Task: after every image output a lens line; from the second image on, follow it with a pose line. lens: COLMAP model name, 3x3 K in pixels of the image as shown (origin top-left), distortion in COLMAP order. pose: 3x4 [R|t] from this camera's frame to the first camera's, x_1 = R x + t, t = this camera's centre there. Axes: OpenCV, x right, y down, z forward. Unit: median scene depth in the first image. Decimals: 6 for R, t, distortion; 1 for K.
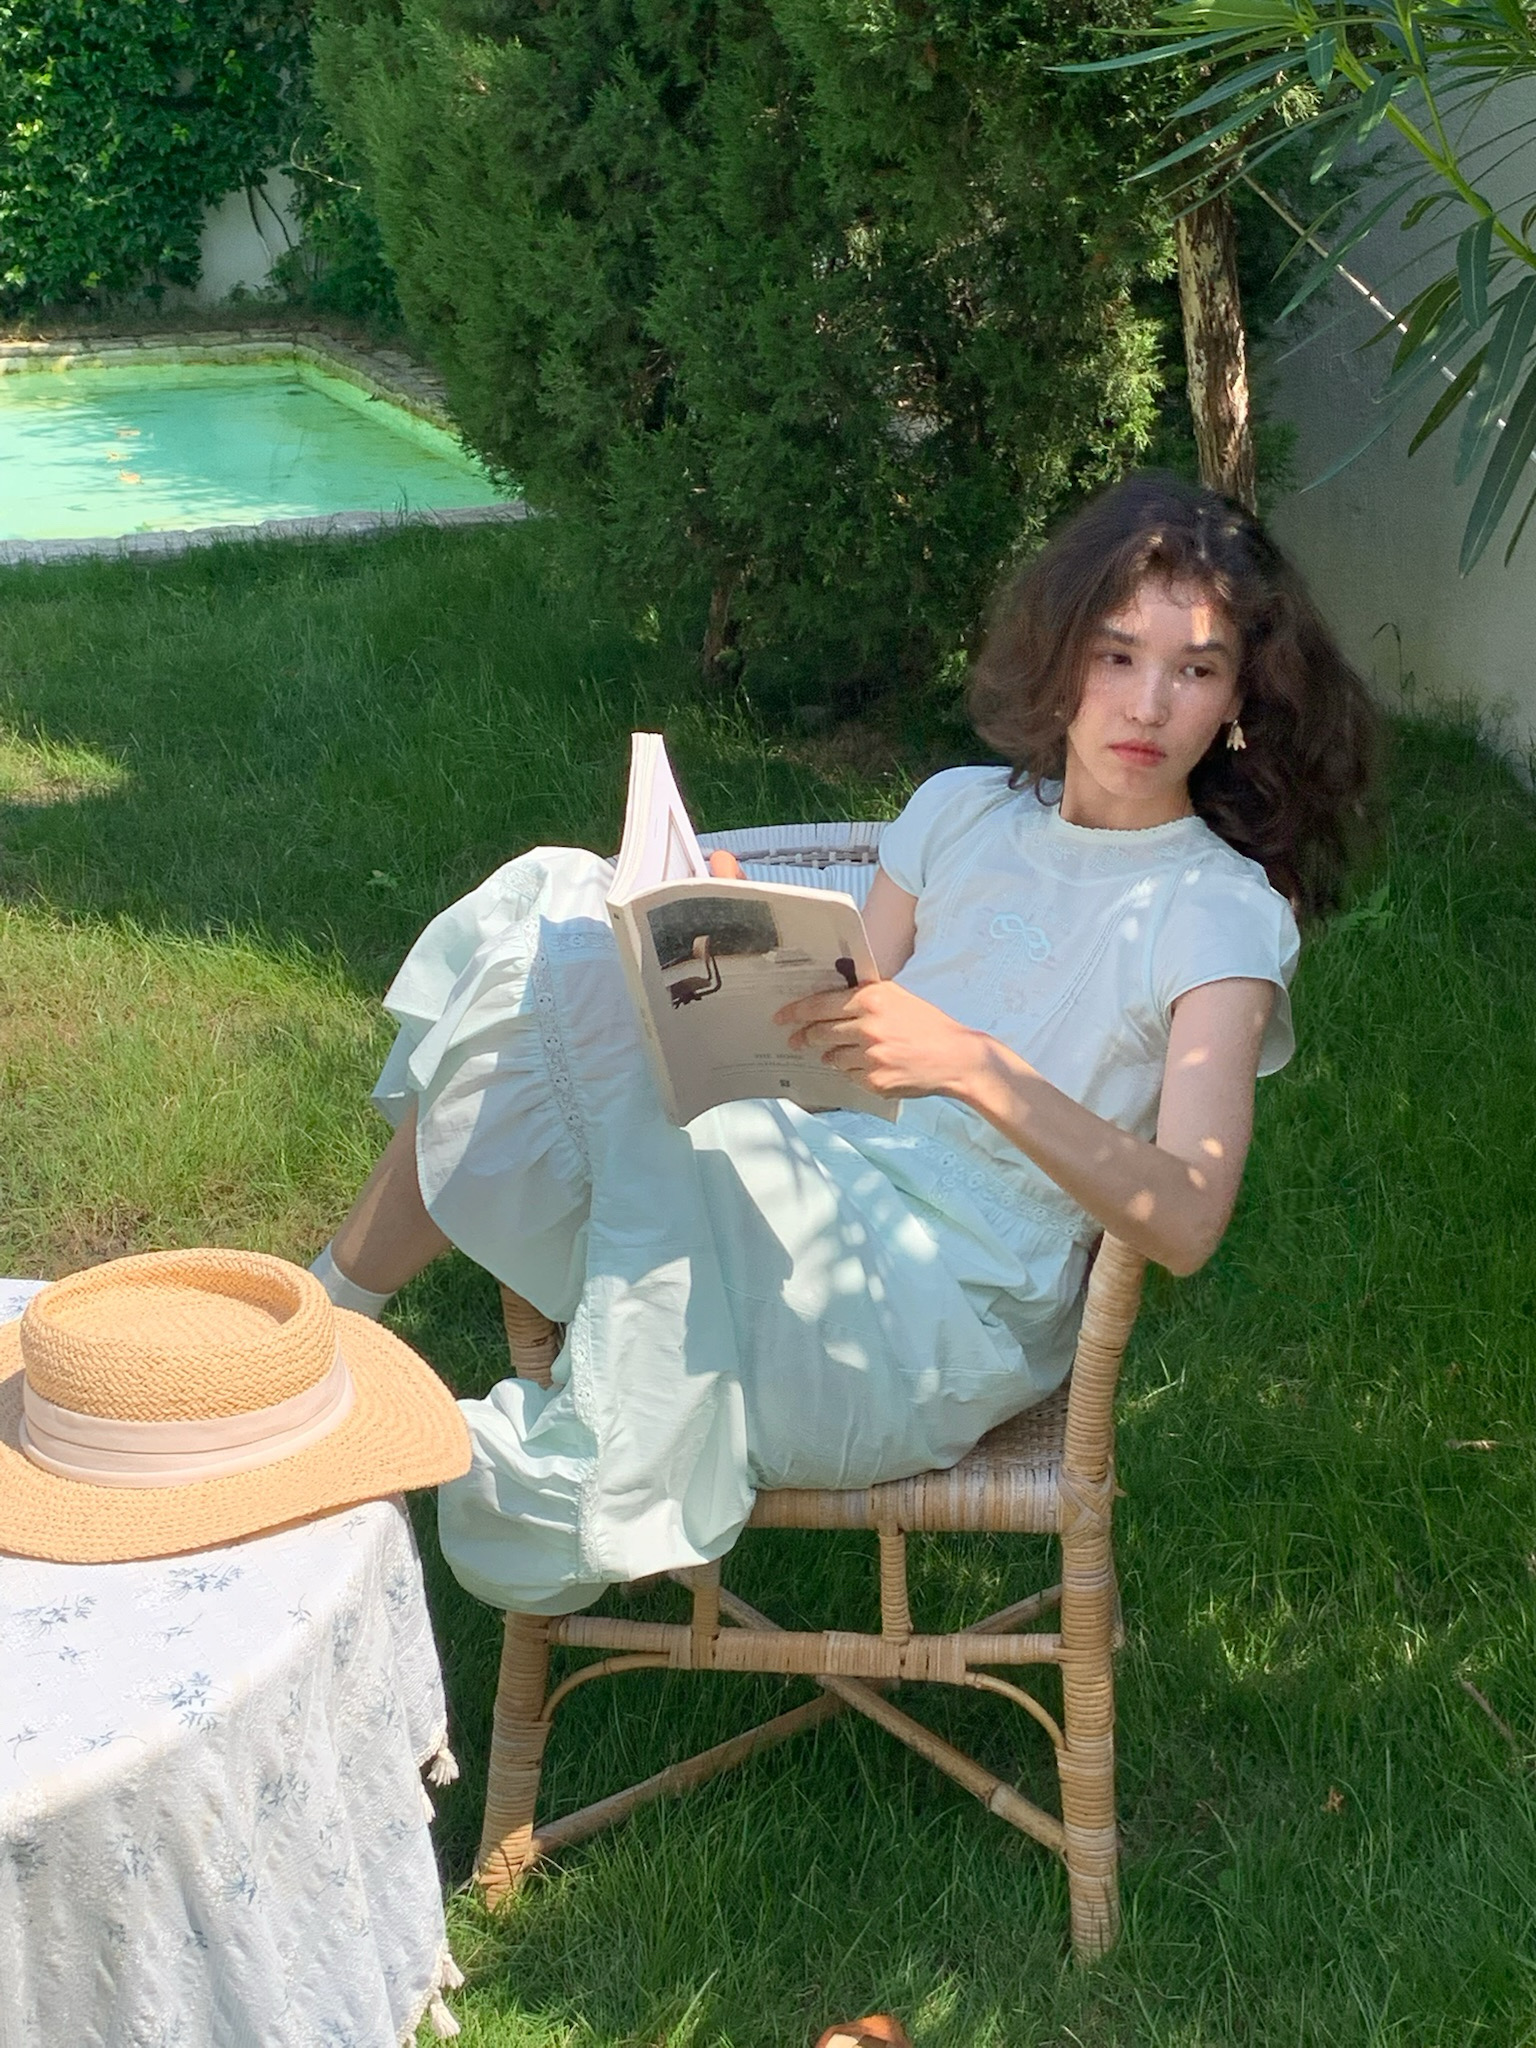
lens RADIAL K [[2966.1, 0, 838.1], [0, 2966.1, 1022.5], [0, 0, 1]] dist [0.046509, 0.000000]
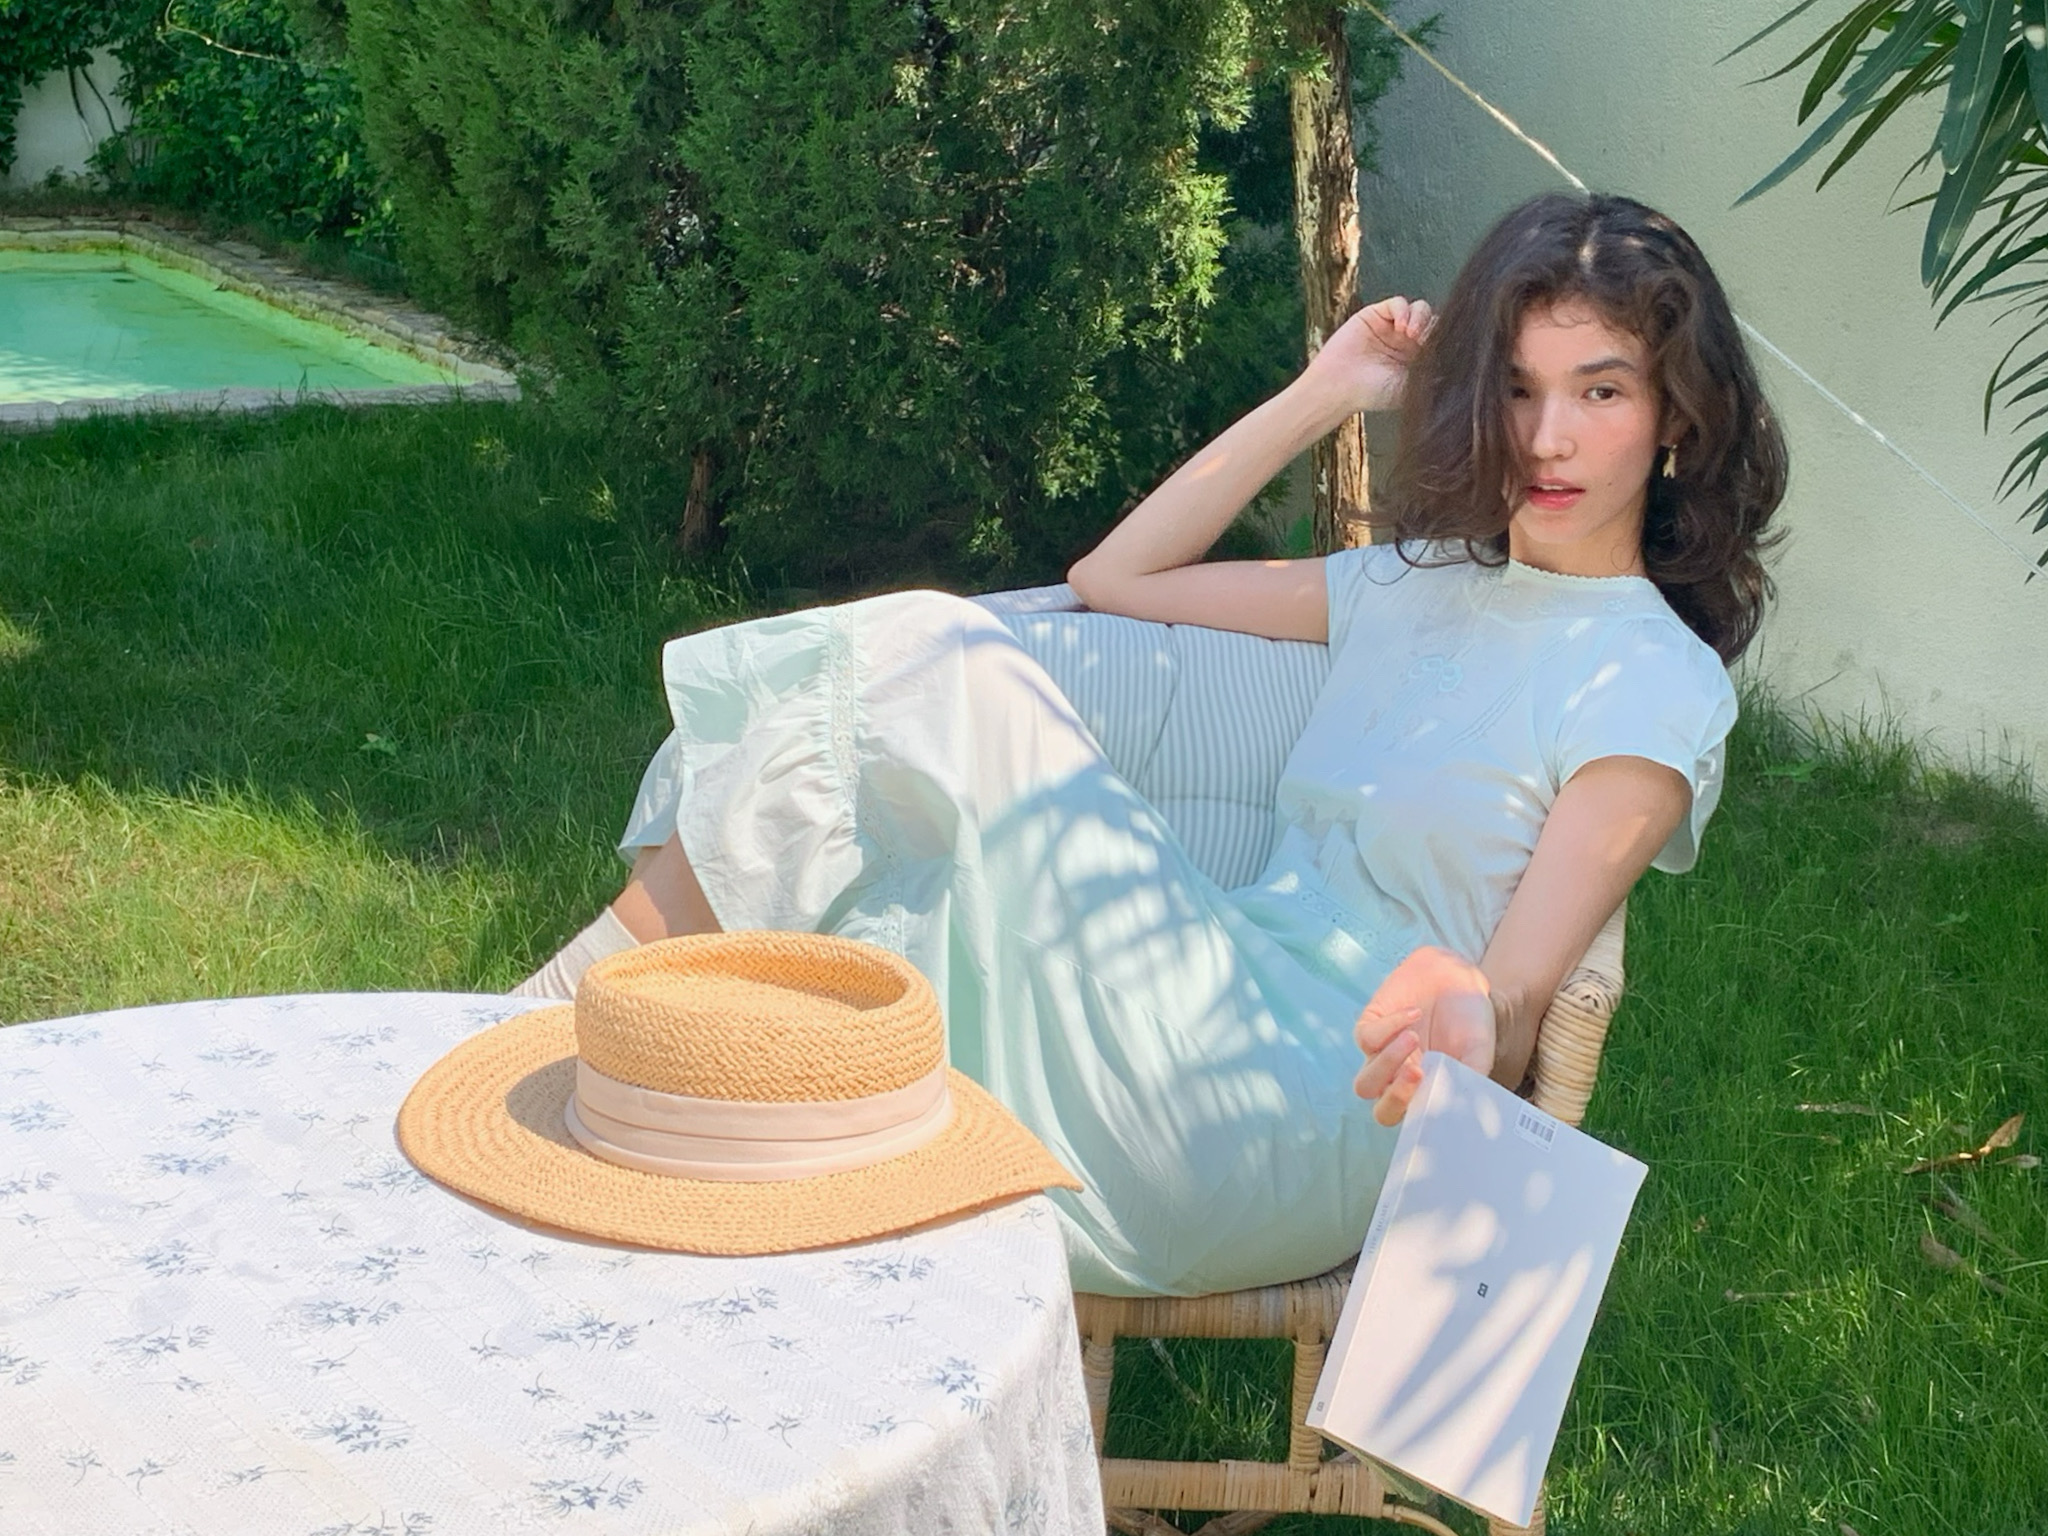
lens RADIAL K [[3123.2, 0, 1056.7], [0, 3123.2, 748.3], [0, 0, 1]] dist [0.050790, 0.000000]
pose [[0.988509, 0.014941, 0.150419, -0.118375], [-0.001577, 0.996068, -0.088577, 0.046635], [-0.151151, 0.087322, 0.984646, 0.045062]]
